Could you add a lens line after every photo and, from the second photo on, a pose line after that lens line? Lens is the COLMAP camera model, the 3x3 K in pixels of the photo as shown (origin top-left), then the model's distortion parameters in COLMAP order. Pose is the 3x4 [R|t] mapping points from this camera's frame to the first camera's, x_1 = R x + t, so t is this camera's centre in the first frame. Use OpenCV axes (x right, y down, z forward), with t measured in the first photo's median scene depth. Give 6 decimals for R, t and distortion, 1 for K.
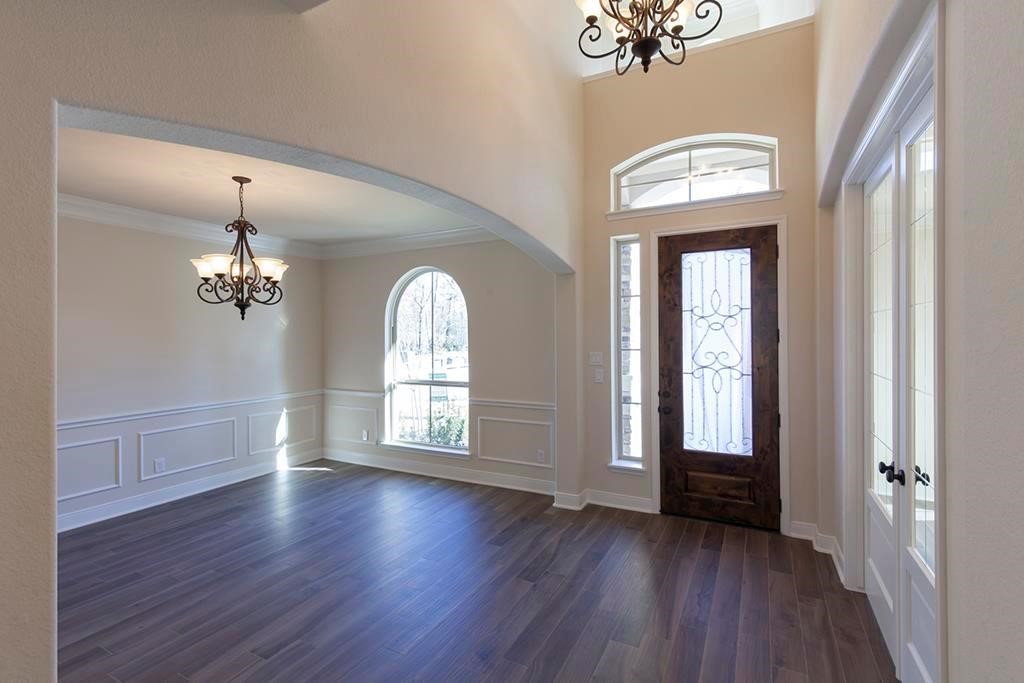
lens RADIAL K [[468.7, 0, 510.7], [0, 468.7, 335.5], [0, 0, 1]] dist [0.003466, -0.000247]
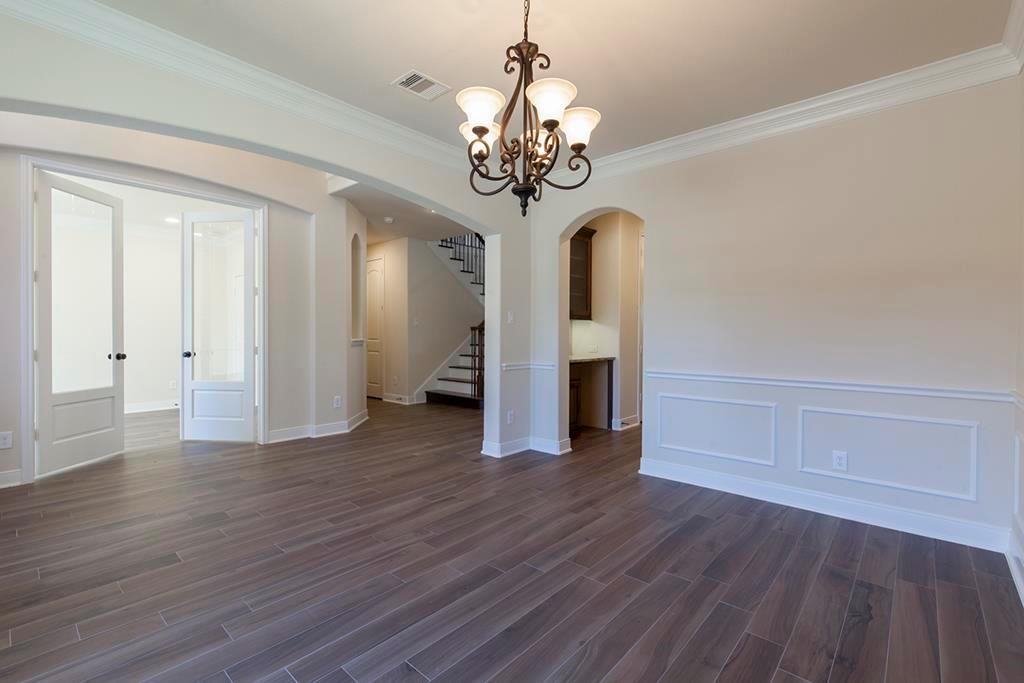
lens RADIAL K [[468.7, 0, 514.3], [0, 468.7, 335.8], [0, 0, 1]] dist [0.003466, -0.000247]
pose [[-0.968925, -0.000790, 0.247353, -0.552099], [0.001436, 0.999960, 0.008821, 0.087399], [-0.247350, 0.008902, -0.968885, 1.232069]]
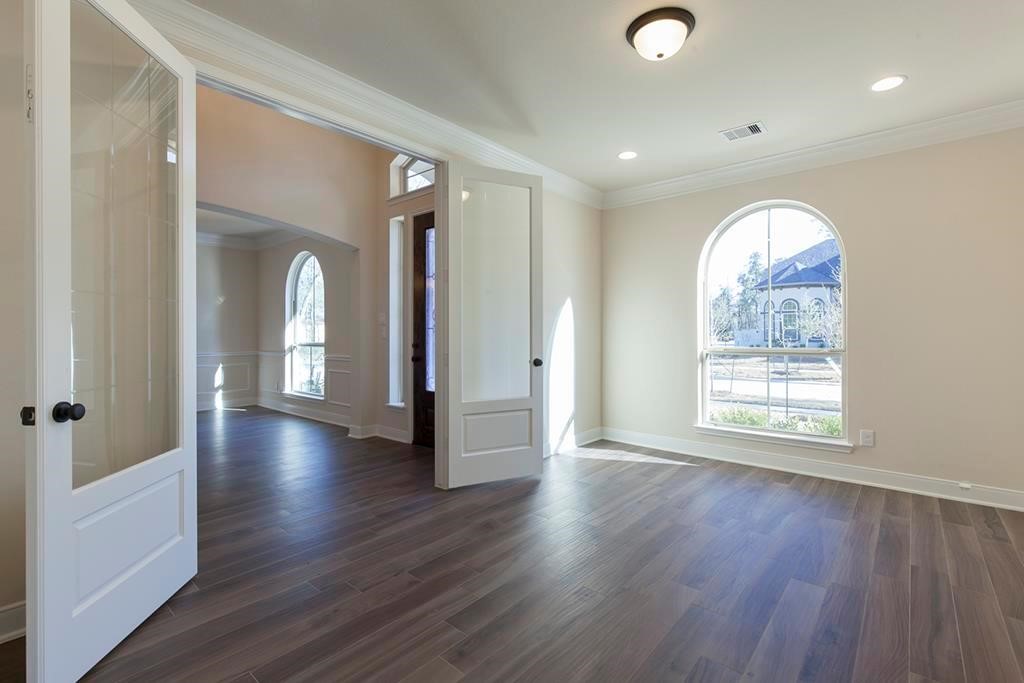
lens RADIAL K [[468.7, 0, 511.6], [0, 468.7, 339.8], [0, 0, 1]] dist [0.003466, -0.000247]
pose [[0.972137, 0.008100, -0.234271, 0.644839], [-0.004425, 0.999859, 0.016208, 0.066358], [0.234370, -0.014719, 0.972036, -0.093032]]
